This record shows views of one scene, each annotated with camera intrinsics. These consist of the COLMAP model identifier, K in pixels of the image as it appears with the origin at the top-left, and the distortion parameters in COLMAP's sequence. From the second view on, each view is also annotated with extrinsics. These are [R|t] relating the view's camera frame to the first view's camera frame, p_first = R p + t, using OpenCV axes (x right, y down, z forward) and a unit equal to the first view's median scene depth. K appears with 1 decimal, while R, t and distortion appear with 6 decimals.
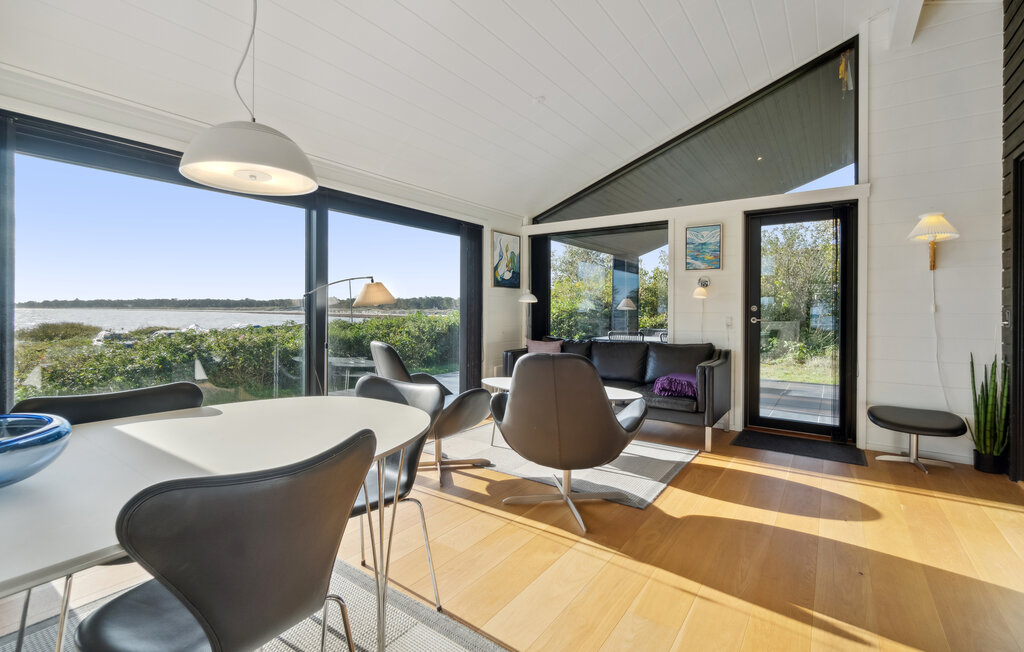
lens RADIAL K [[445.2, 0, 512.3], [0, 445.2, 307.6], [0, 0, 1]] dist [-0.001862, 0.000058]
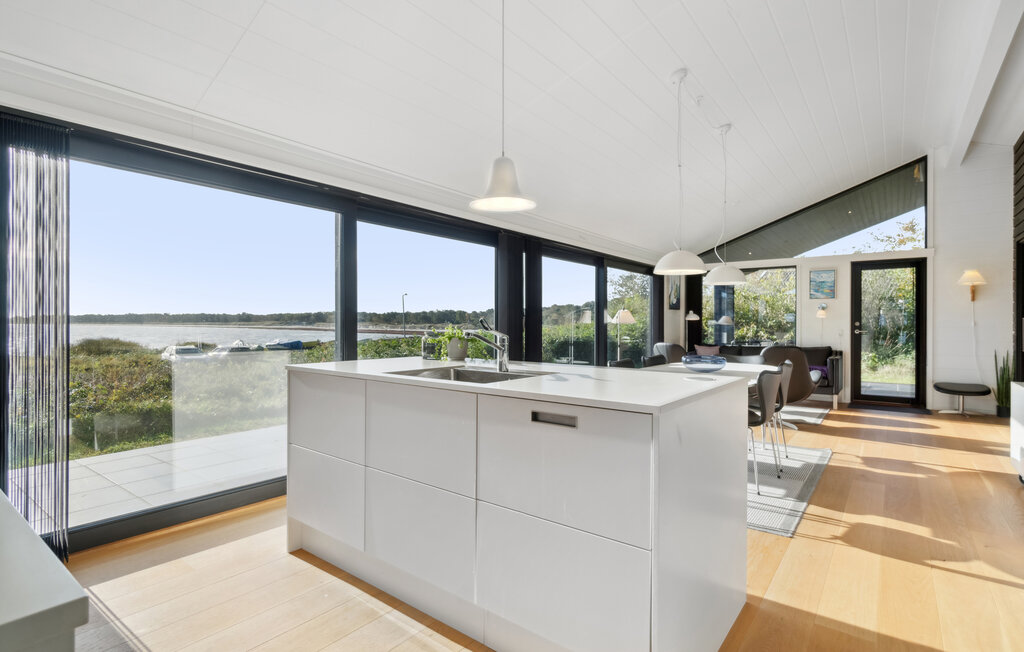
lens RADIAL K [[493.3, 0, 512.9], [0, 493.3, 321.4], [0, 0, 1]] dist [0.003299, 0.000255]
pose [[0.999537, -0.001697, -0.030372, -0.600766], [0.001664, 0.999998, -0.001111, -0.007236], [0.030374, 0.001060, 0.999538, -0.752397]]
